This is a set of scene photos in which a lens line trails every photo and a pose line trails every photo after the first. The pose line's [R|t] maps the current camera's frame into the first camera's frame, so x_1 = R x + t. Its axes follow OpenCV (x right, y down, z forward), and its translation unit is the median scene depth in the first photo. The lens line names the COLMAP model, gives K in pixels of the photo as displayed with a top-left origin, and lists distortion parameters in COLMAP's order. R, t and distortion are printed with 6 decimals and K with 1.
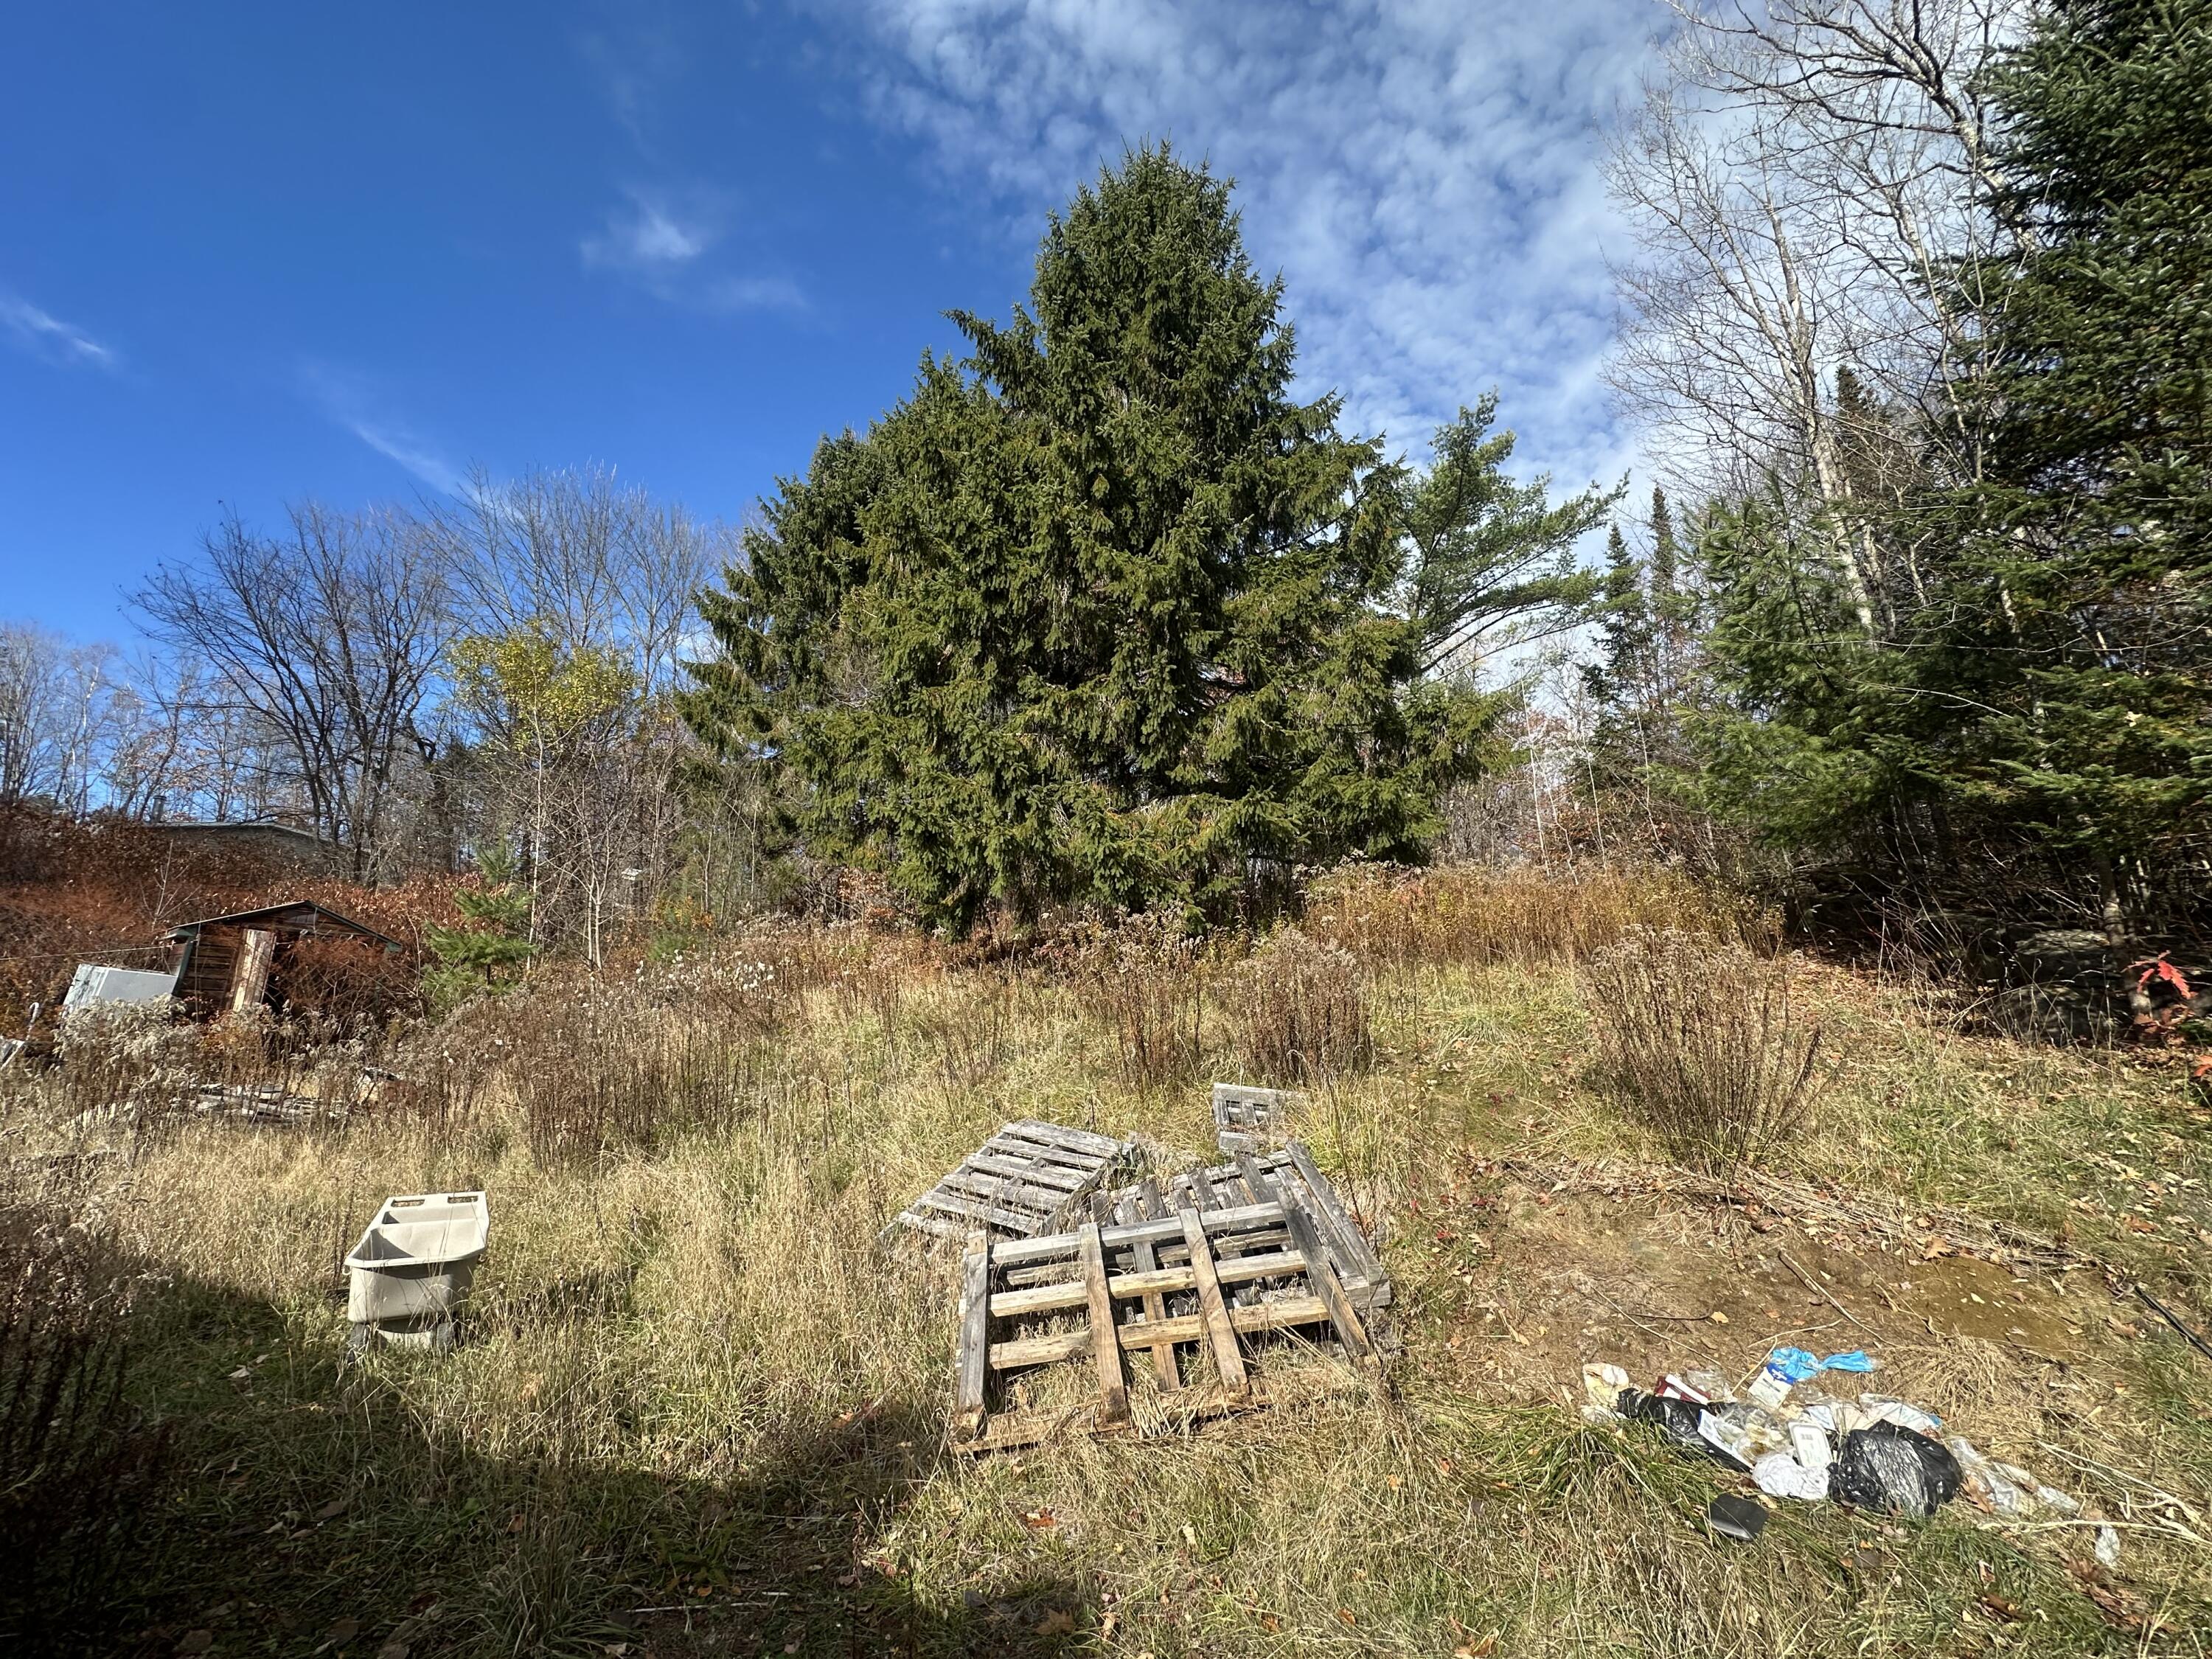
lens RADIAL K [[868.4, 0, 1106.0], [0, 868.4, 829.5], [0, 0, 1]] dist [-0.033099, 0.008974]
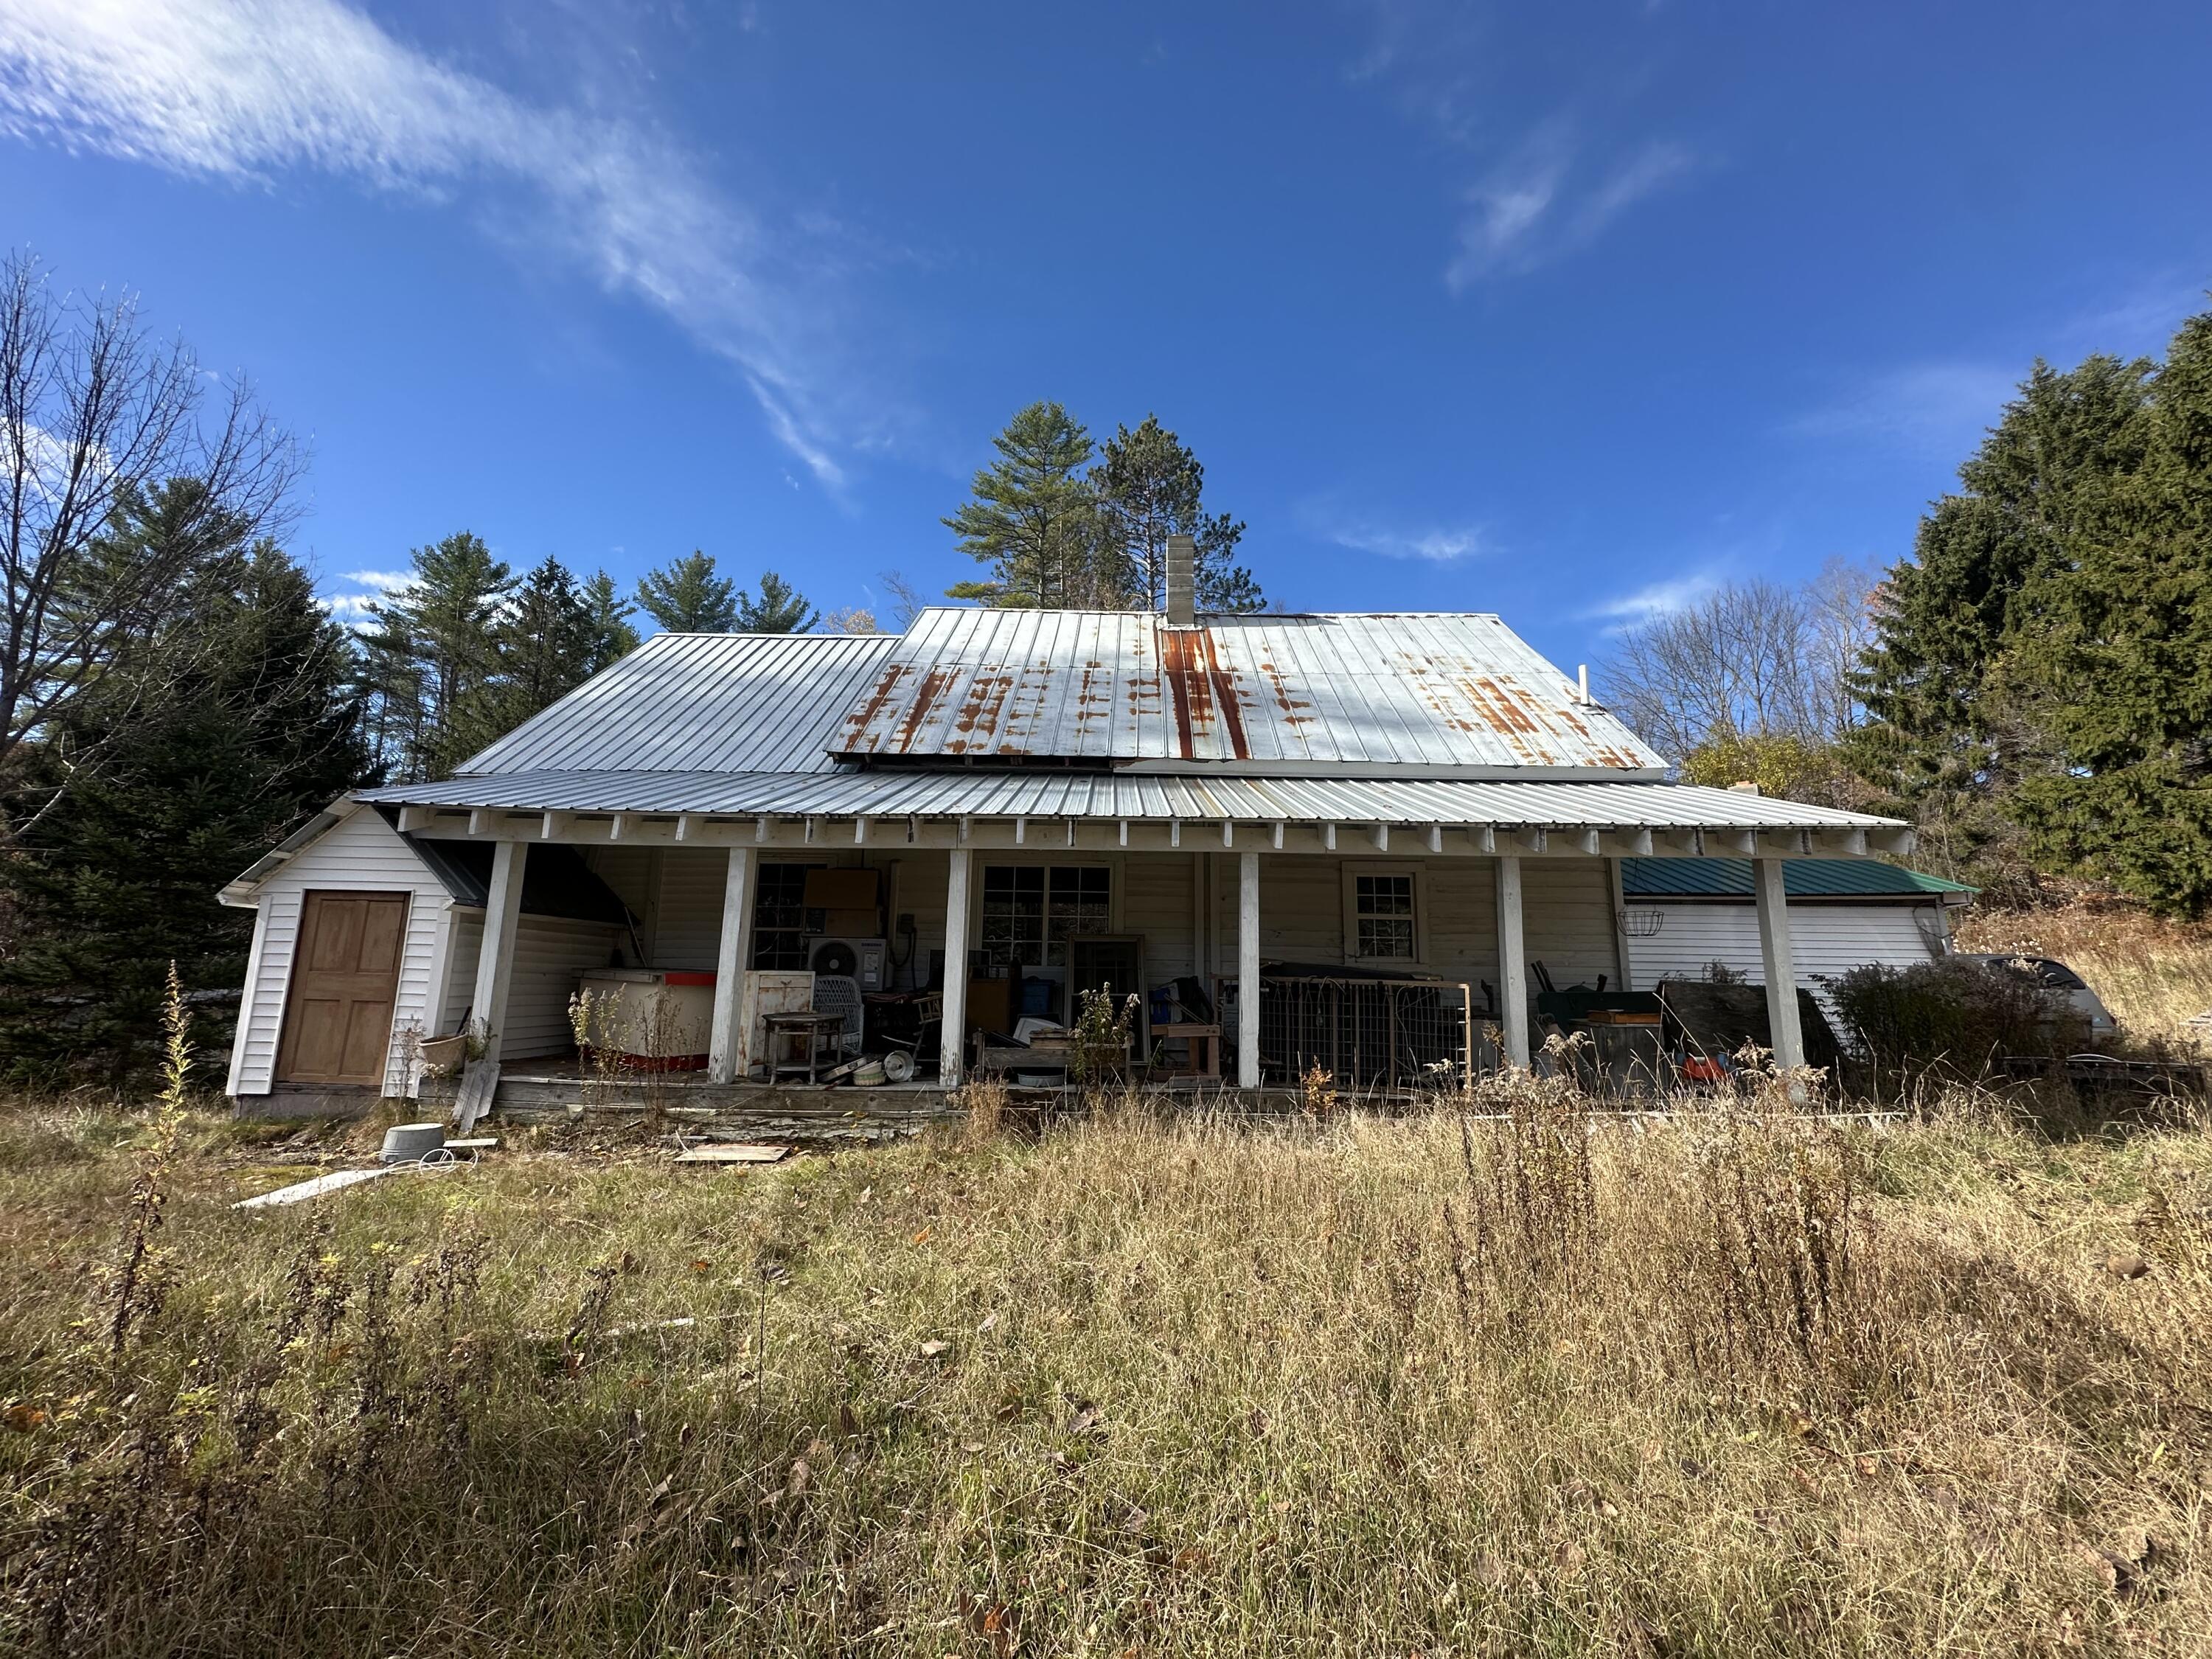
lens RADIAL K [[885.6, 0, 1097.2], [0, 885.6, 825.4], [0, 0, 1]] dist [0.002898, 0.000262]
pose [[0.484619, -0.146864, -0.862308, 0.279038], [0.164513, 0.983516, -0.075051, -0.244470], [0.859115, -0.105490, 0.500792, -1.463538]]
